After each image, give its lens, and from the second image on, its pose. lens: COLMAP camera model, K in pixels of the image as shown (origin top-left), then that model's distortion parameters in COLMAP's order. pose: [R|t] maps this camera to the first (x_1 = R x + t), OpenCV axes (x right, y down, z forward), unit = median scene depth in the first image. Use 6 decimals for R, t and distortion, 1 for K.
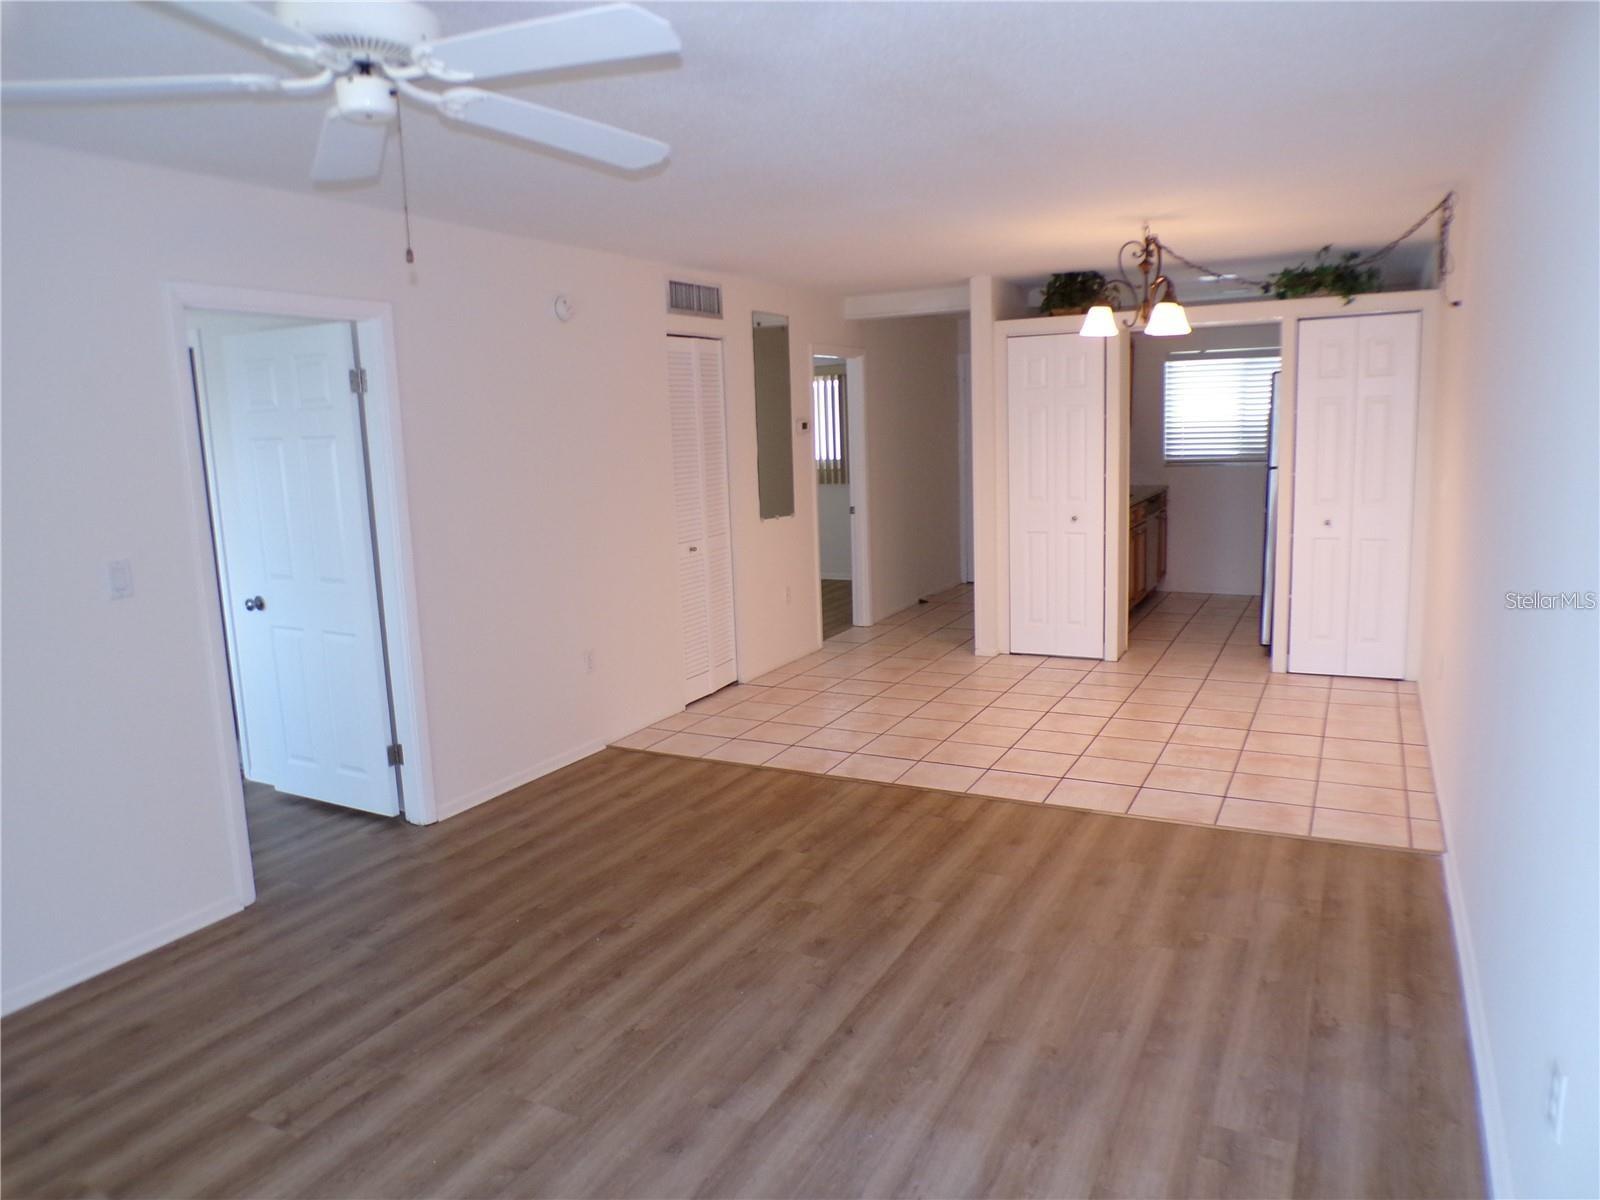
lens RADIAL K [[1071.1, 0, 800.0], [0, 1071.1, 600.0], [0, 0, 1]] dist [-0.022725, 0.001342]
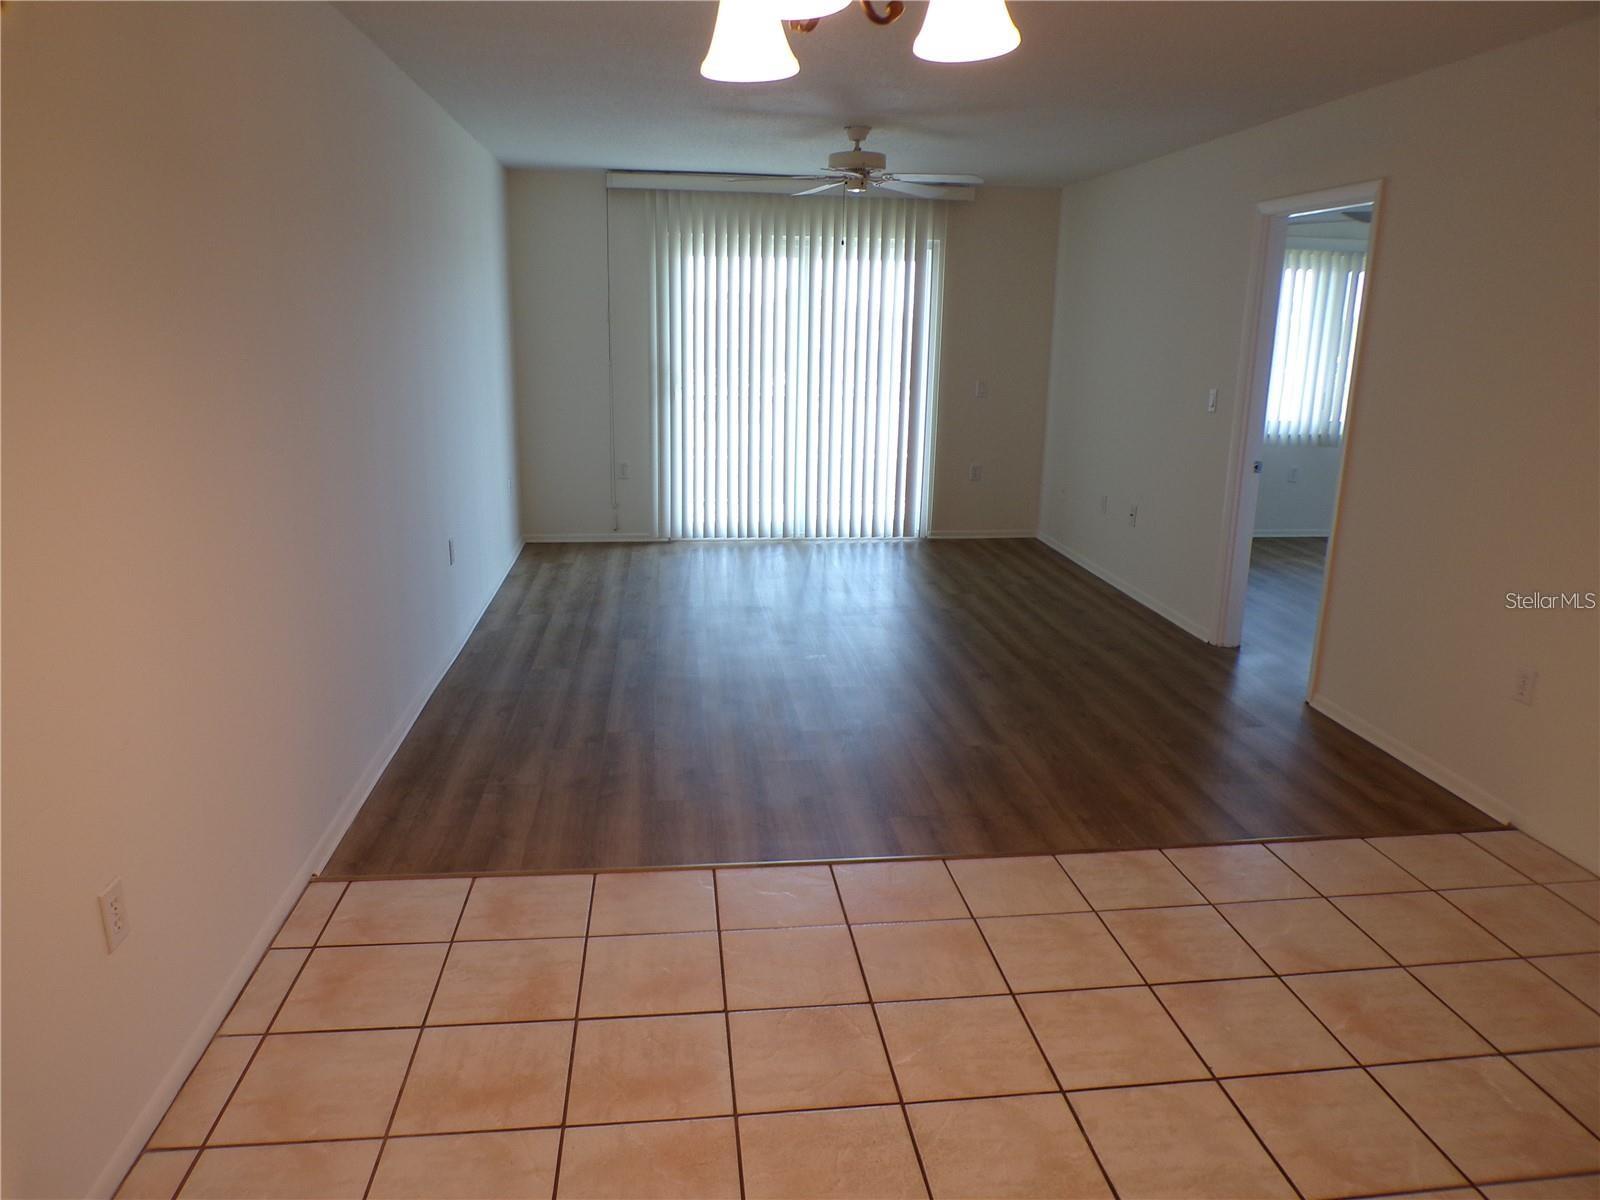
lens RADIAL K [[1071.1, 0, 800.0], [0, 1071.1, 600.0], [0, 0, 1]] dist [-0.022725, 0.001342]
pose [[-0.822687, 0.162998, -0.544627, 0.758734], [-0.081768, 0.914126, 0.397099, -0.312639], [0.562584, 0.371221, -0.738711, 1.834965]]
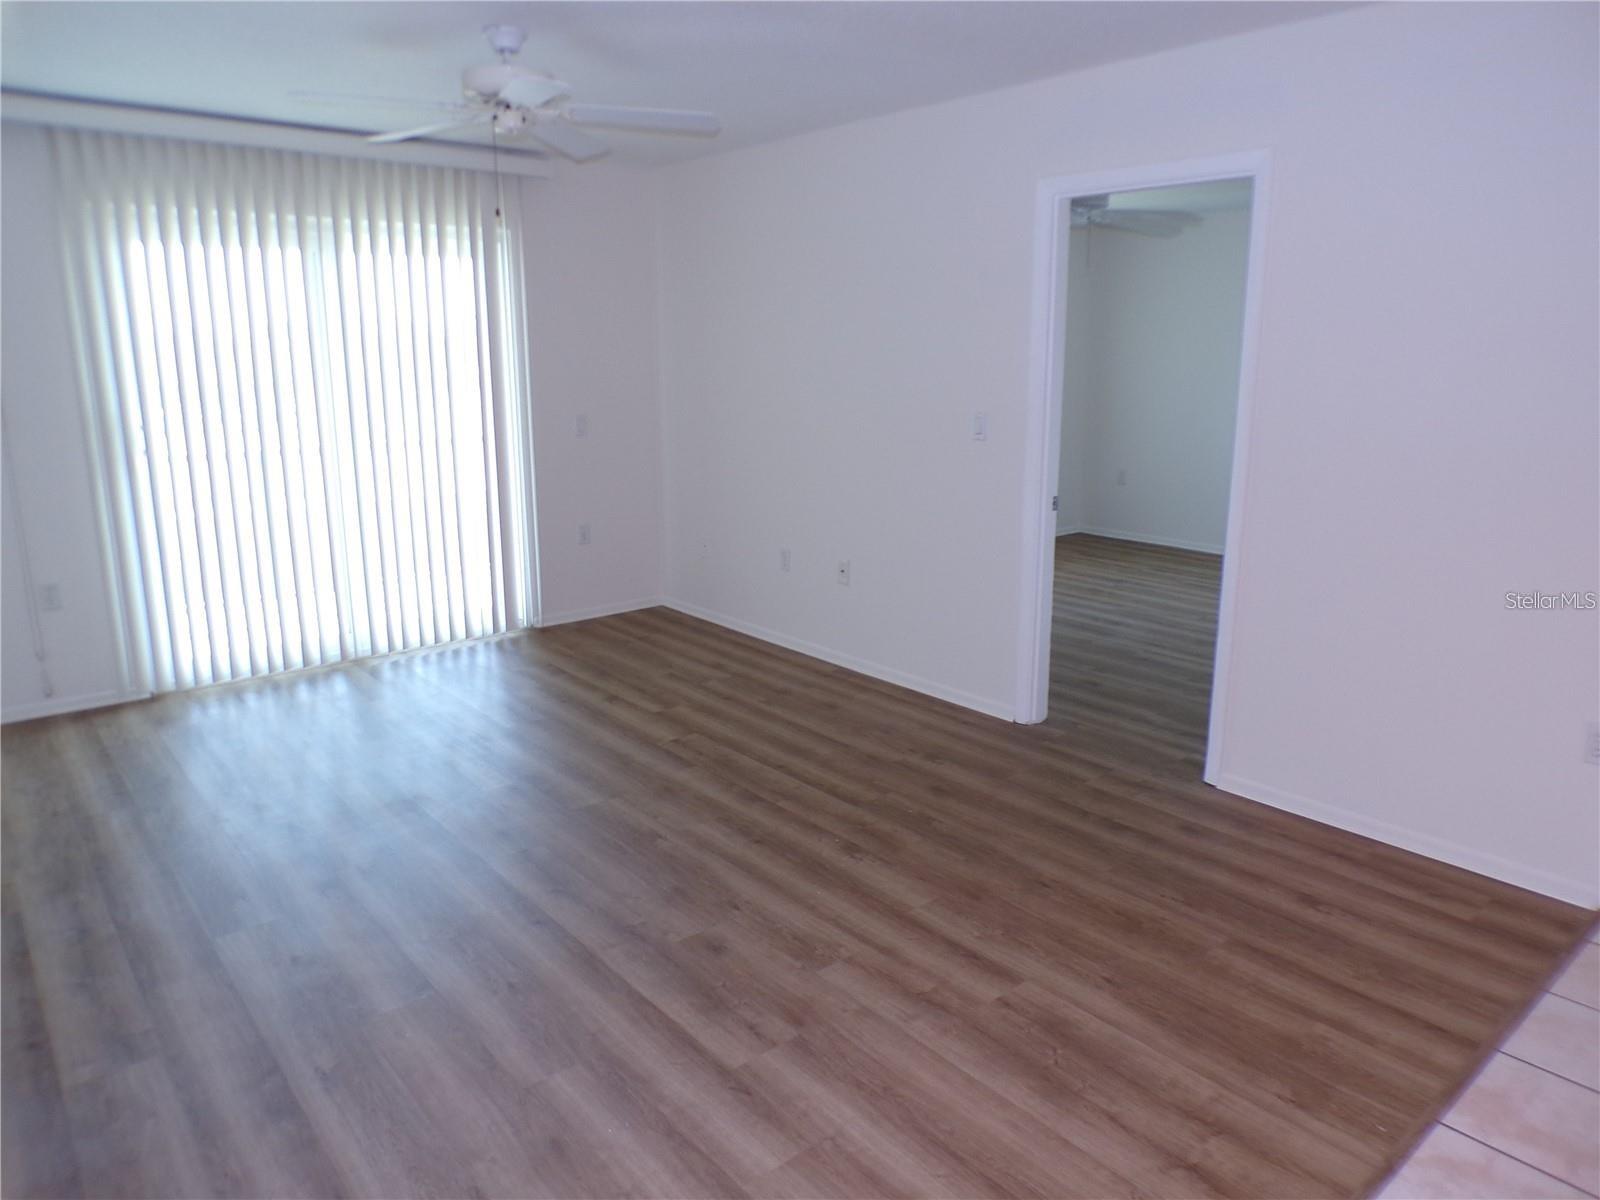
lens RADIAL K [[1069.3, 0, 800.0], [0, 1069.3, 600.0], [0, 0, 1]] dist [-0.063999, 0.030411]
pose [[-0.376136, 0.243244, -0.894066, 0.625569], [-0.138818, 0.939241, 0.313935, -0.186233], [0.916107, 0.242194, -0.319516, 1.189763]]
